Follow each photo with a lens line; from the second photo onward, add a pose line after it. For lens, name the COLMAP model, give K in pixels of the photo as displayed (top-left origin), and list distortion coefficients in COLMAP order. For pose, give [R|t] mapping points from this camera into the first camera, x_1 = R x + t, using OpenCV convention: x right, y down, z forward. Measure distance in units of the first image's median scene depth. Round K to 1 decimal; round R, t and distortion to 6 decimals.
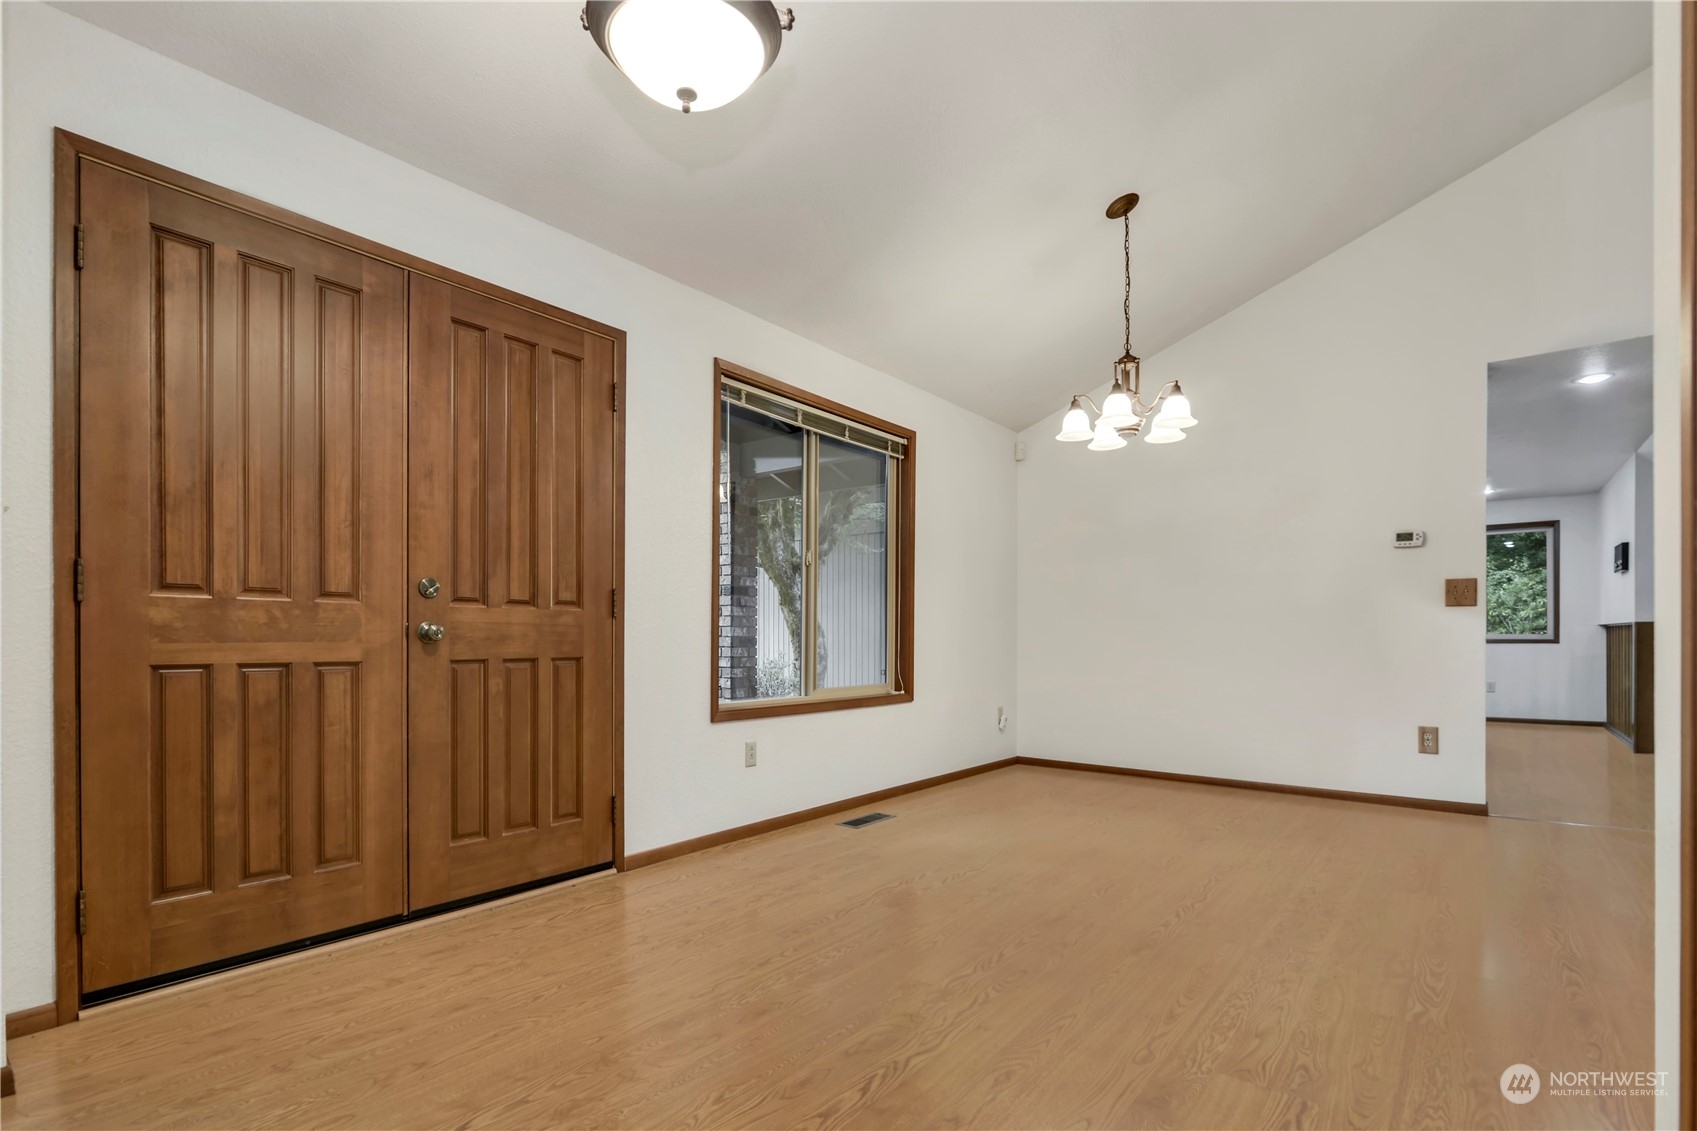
lens RADIAL K [[808.3, 0, 838.9], [0, 808.3, 638.8], [0, 0, 1]] dist [-0.005371, 0.000245]
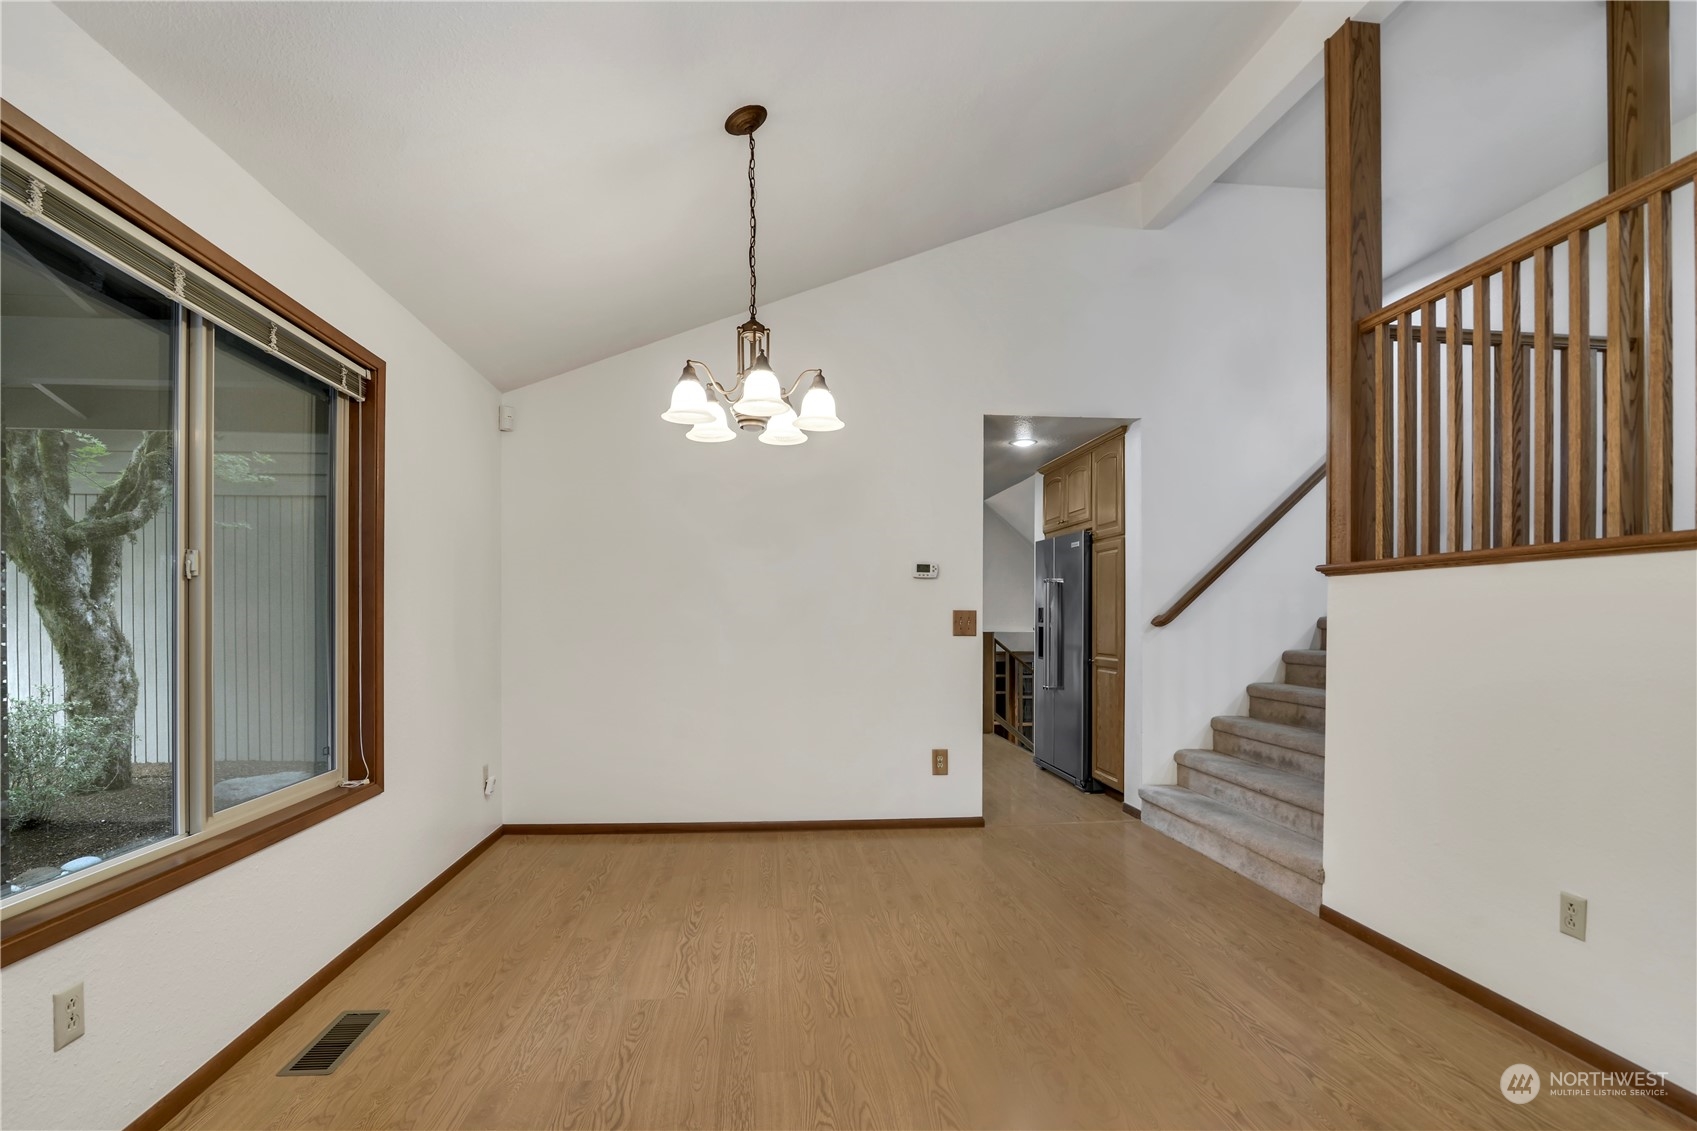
lens RADIAL K [[787.7, 0, 828.6], [0, 787.7, 628.8], [0, 0, 1]] dist [-0.014037, -0.000789]
pose [[0.725865, -0.010742, 0.687753, -0.085817], [-0.000482, 0.999870, 0.016125, -0.068119], [-0.687837, -0.012036, 0.725766, 0.366858]]
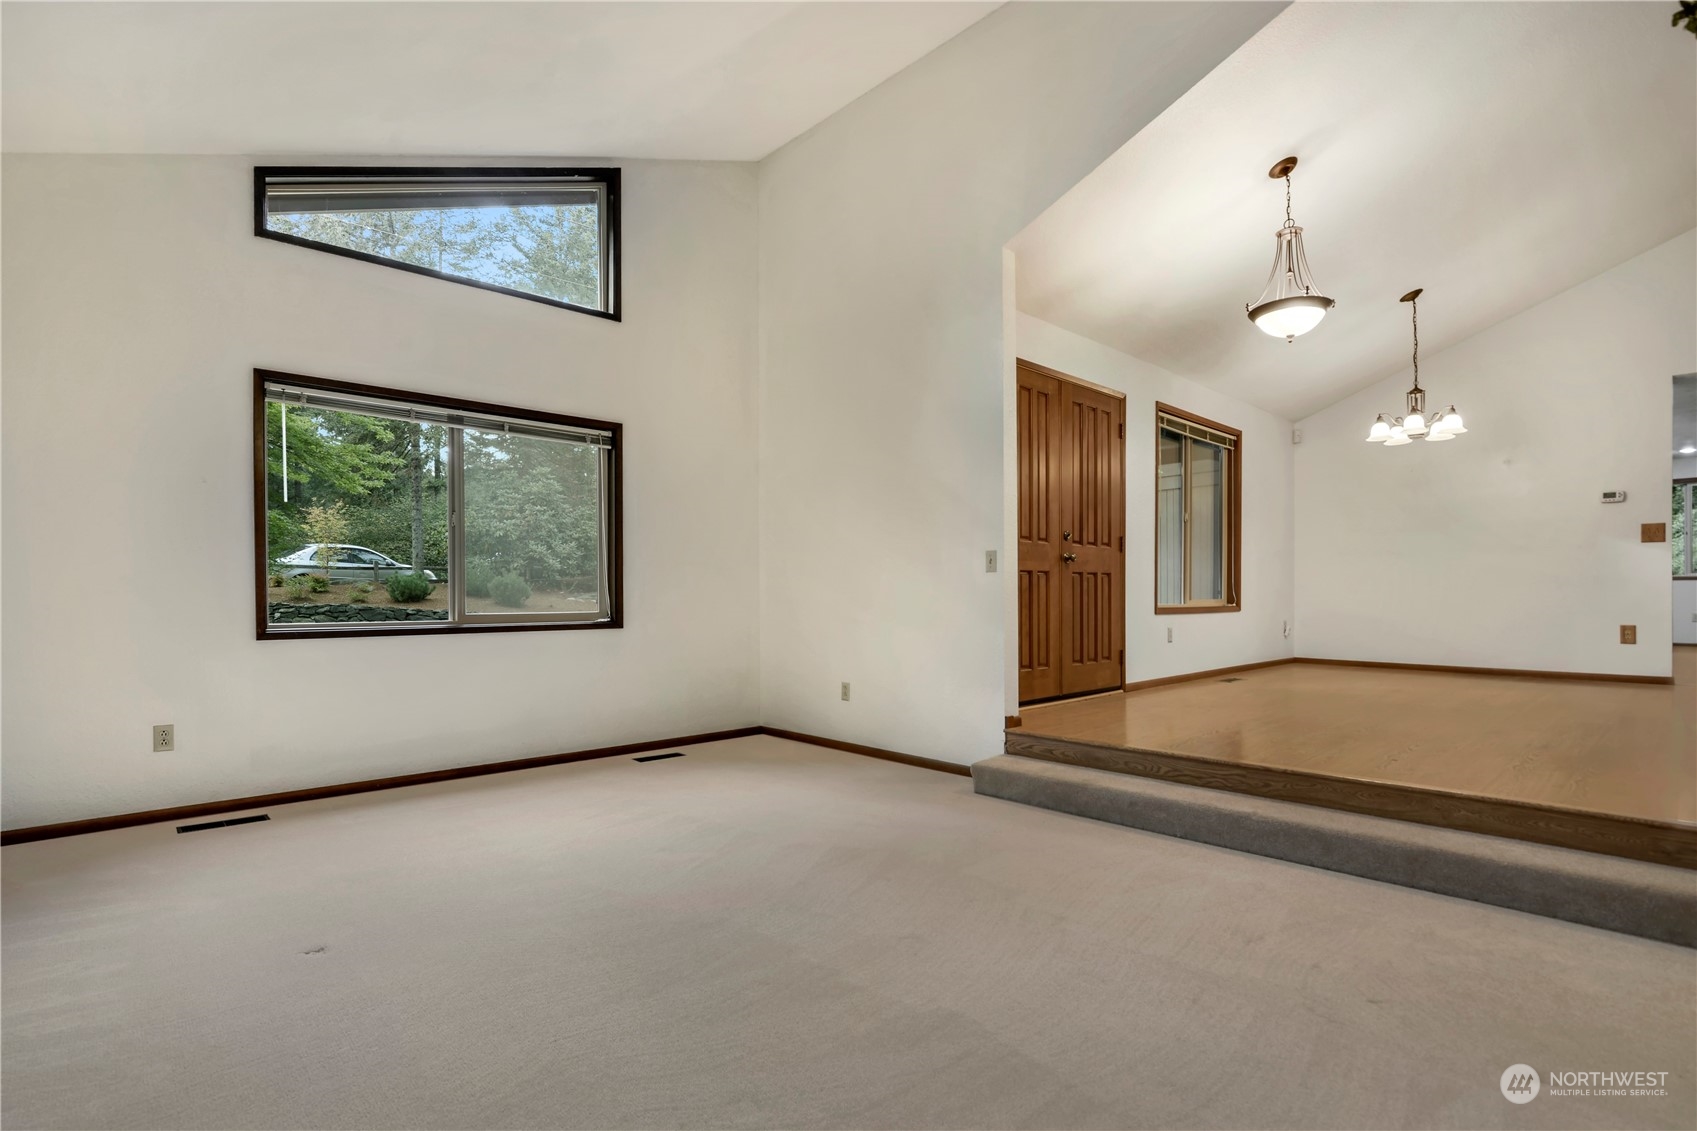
lens RADIAL K [[793.1, 0, 843.5], [0, 793.1, 591.5], [0, 0, 1]] dist [-0.012600, 0.000303]
pose [[0.987227, -0.002995, -0.159292, -0.459851], [0.002973, 0.999996, -0.000376, 0.045615], [0.159292, -0.000102, 0.987231, -0.647368]]
